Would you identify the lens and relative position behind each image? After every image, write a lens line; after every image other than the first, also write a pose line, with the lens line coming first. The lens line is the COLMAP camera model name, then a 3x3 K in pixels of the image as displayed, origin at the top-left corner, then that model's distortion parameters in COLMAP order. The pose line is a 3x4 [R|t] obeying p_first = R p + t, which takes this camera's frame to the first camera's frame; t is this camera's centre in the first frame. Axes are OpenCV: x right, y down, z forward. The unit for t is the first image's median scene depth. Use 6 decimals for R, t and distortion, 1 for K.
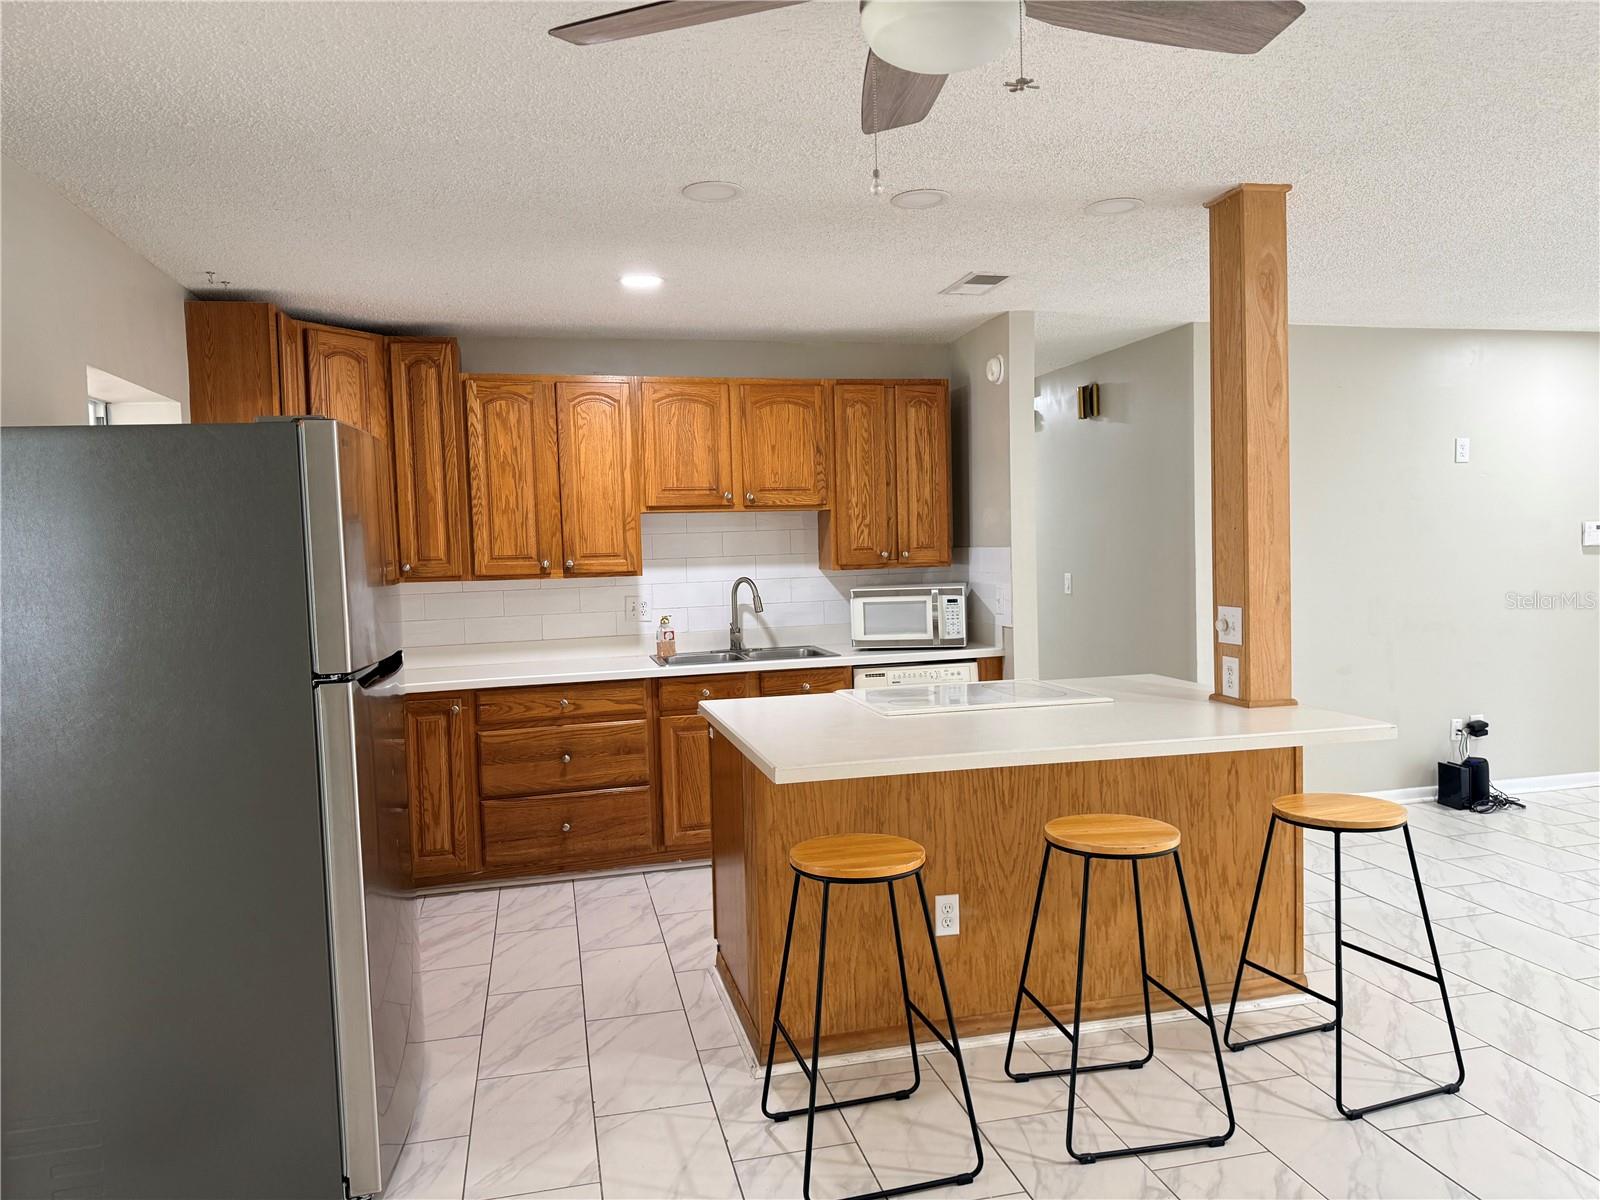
lens RADIAL K [[1097.7, 0, 803.1], [0, 1097.7, 603.7], [0, 0, 1]] dist [0.028610, -0.007998]
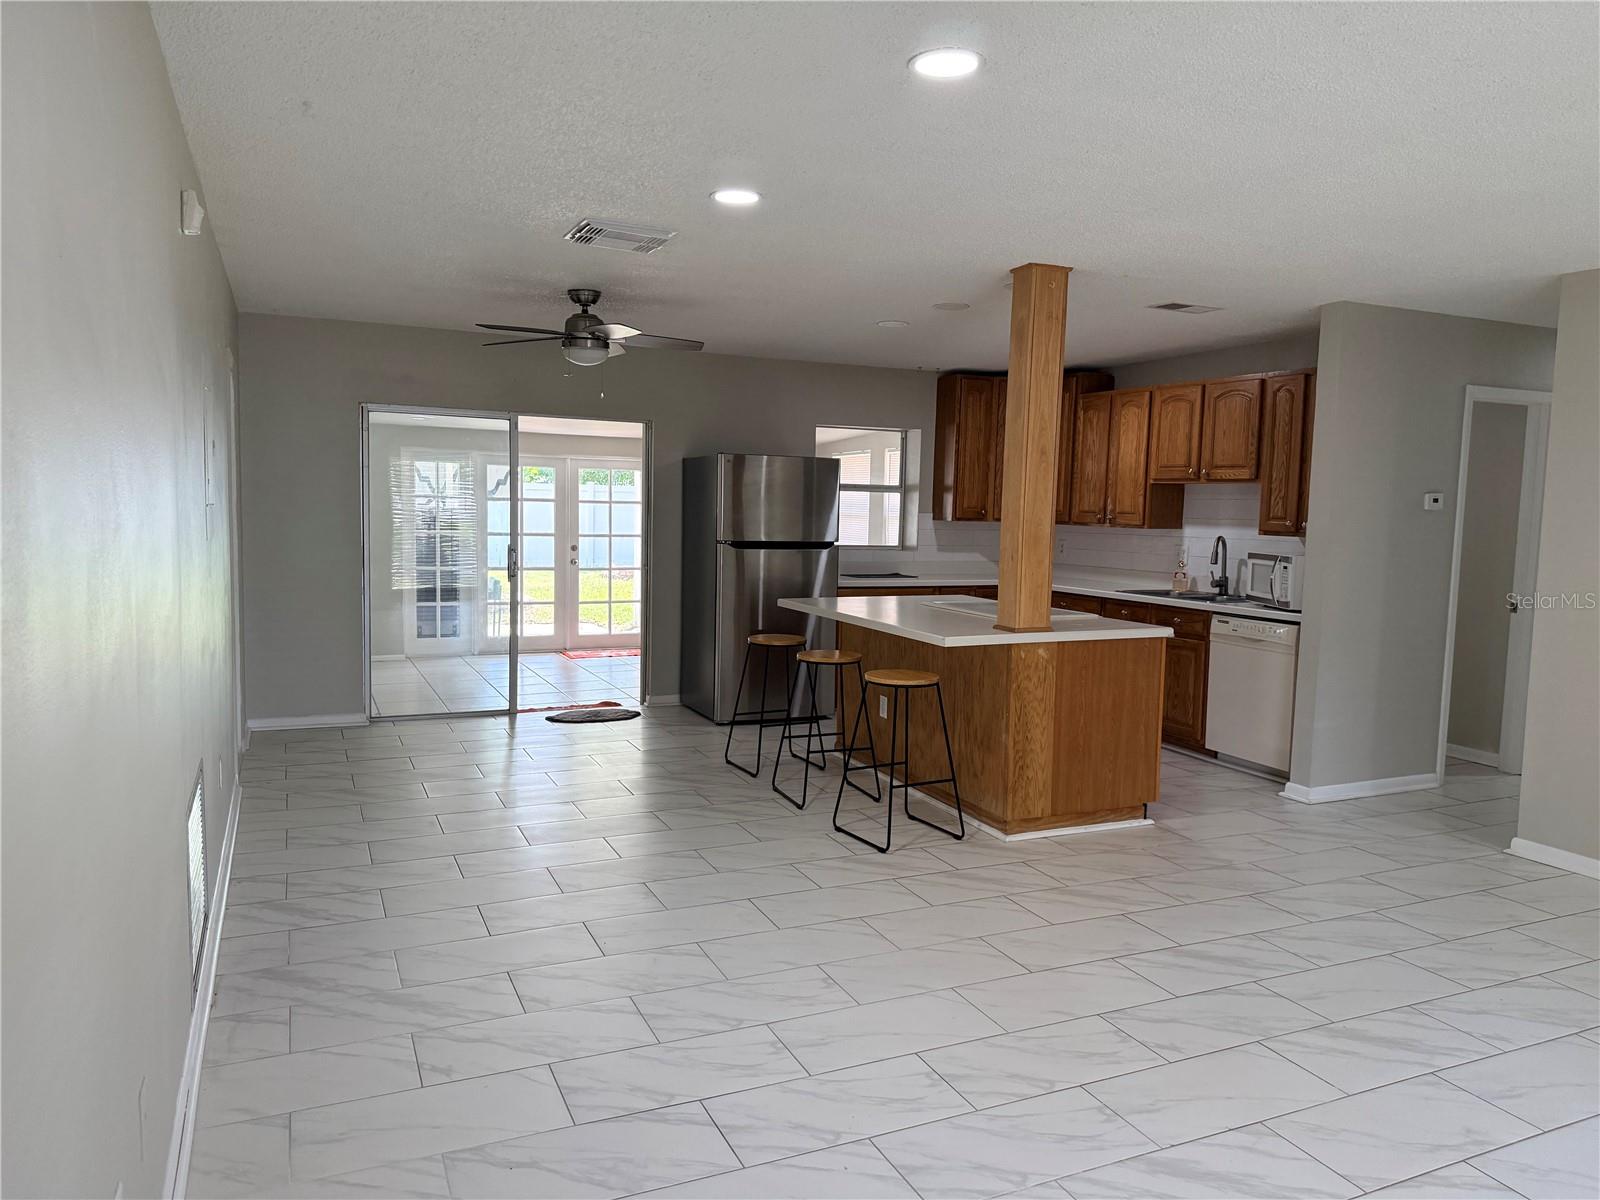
lens RADIAL K [[1097.7, 0, 798.6], [0, 1097.7, 598.4], [0, 0, 1]] dist [0.028610, -0.007998]
pose [[0.180306, 0.117600, -0.976555, 1.195619], [-0.084944, 0.990980, 0.103653, -0.047048], [0.979936, 0.064264, 0.188669, 0.320098]]
